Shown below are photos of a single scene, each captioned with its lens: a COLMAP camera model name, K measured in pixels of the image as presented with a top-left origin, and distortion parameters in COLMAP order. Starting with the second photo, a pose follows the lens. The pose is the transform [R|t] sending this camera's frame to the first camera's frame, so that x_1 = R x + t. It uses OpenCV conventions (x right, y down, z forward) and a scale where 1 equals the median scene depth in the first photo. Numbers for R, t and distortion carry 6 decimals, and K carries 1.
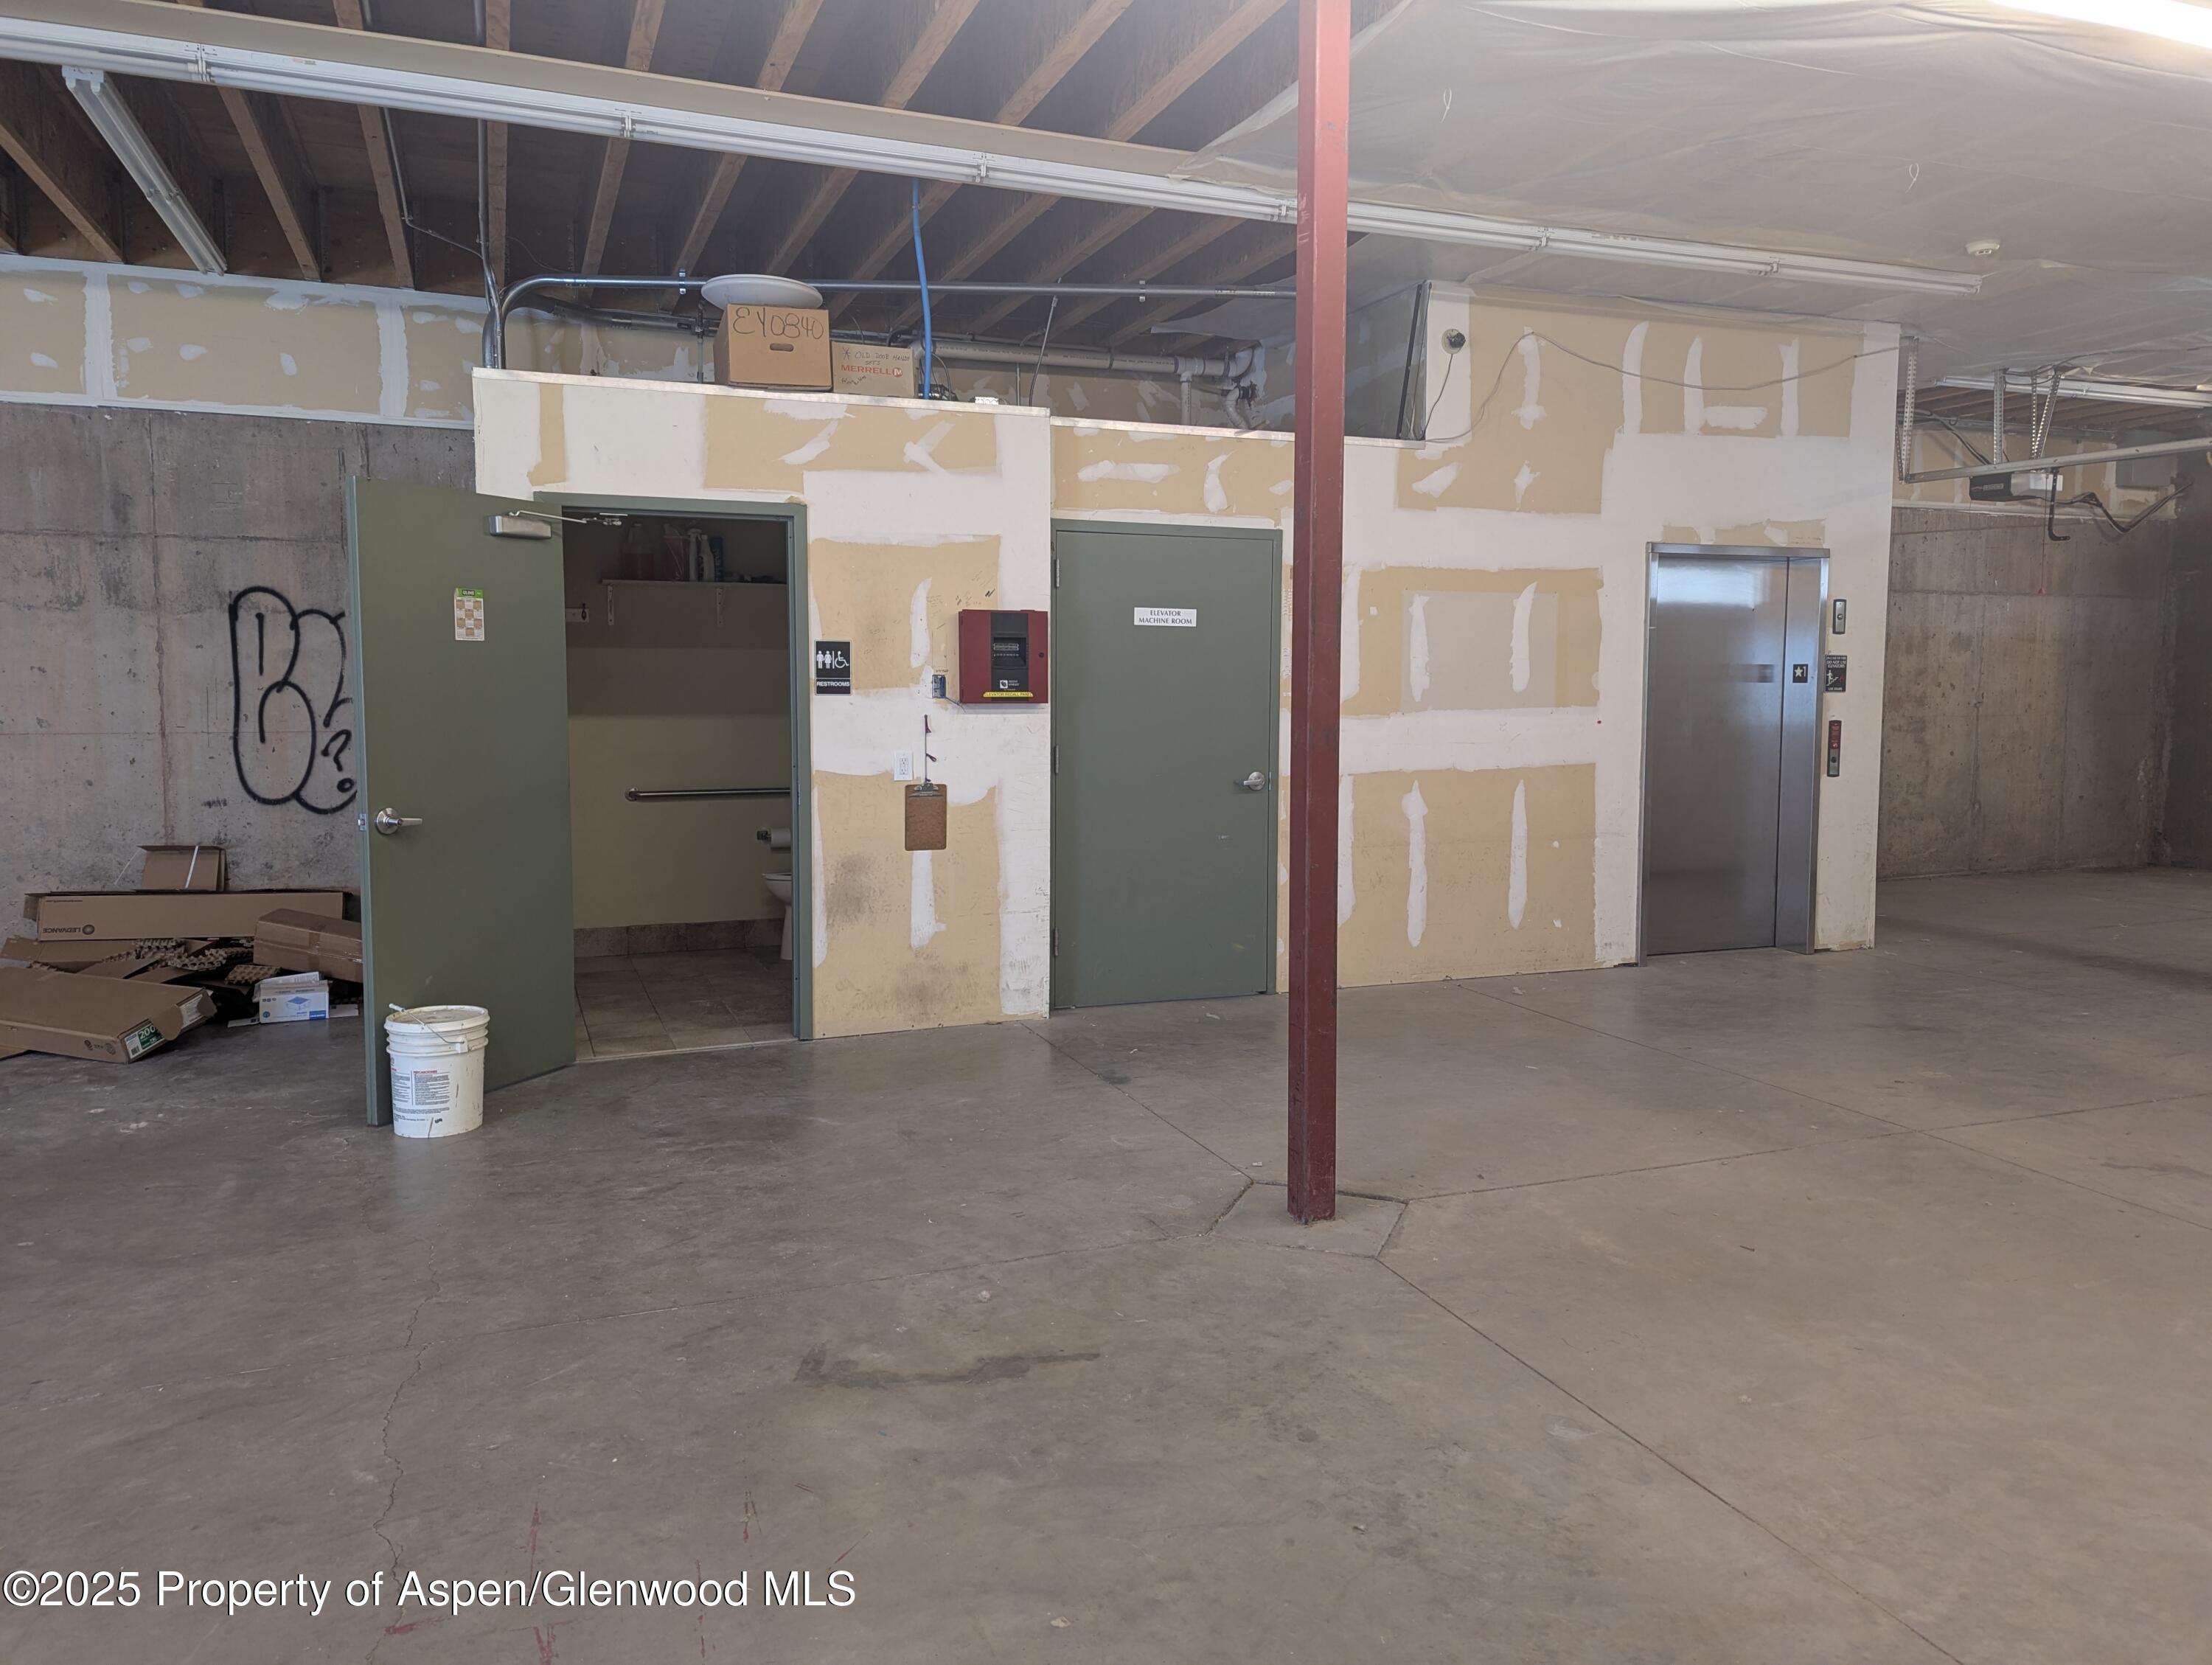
lens RADIAL K [[1557.7, 0, 1108.2], [0, 1557.7, 792.9], [0, 0, 1]] dist [0.063178, -0.046816]
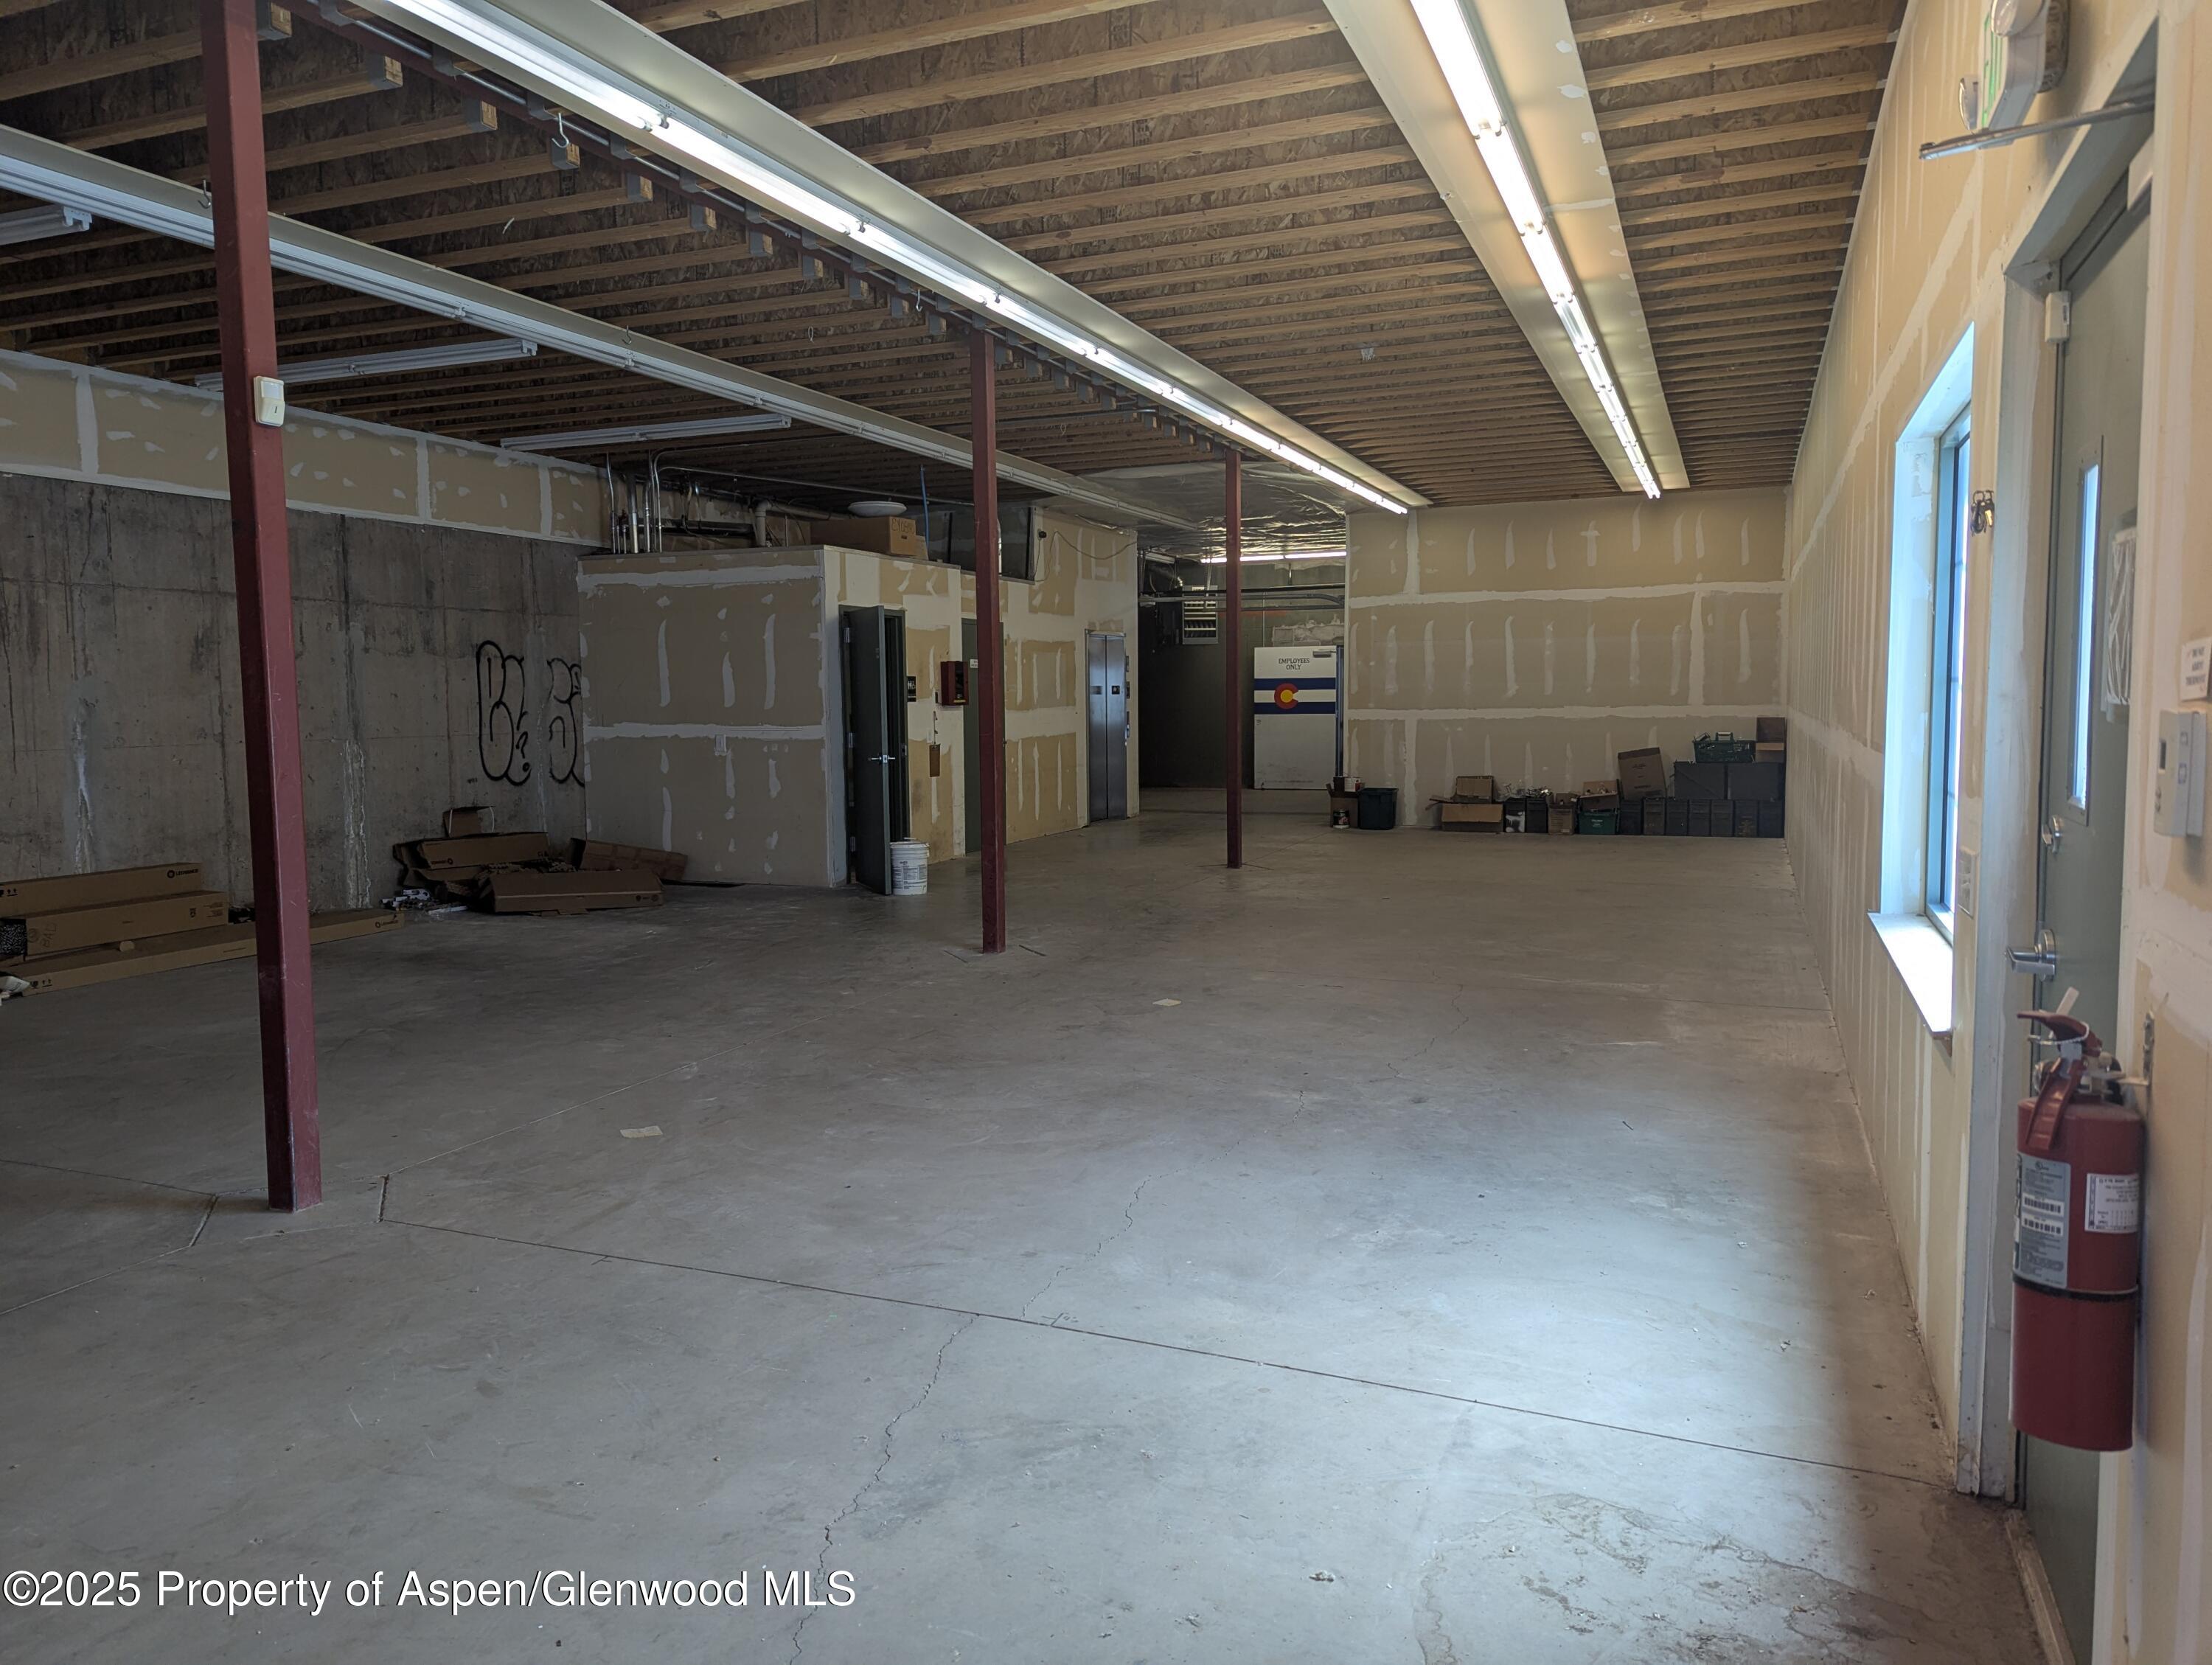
lens RADIAL K [[1557.7, 0, 1099.3], [0, 1557.7, 829.8], [0, 0, 1]] dist [0.063178, -0.046816]
pose [[0.689205, -0.072817, 0.720898, -1.292608], [0.066375, 0.997099, 0.037259, 0.039208], [-0.721520, 0.022170, 0.692039, -0.523475]]
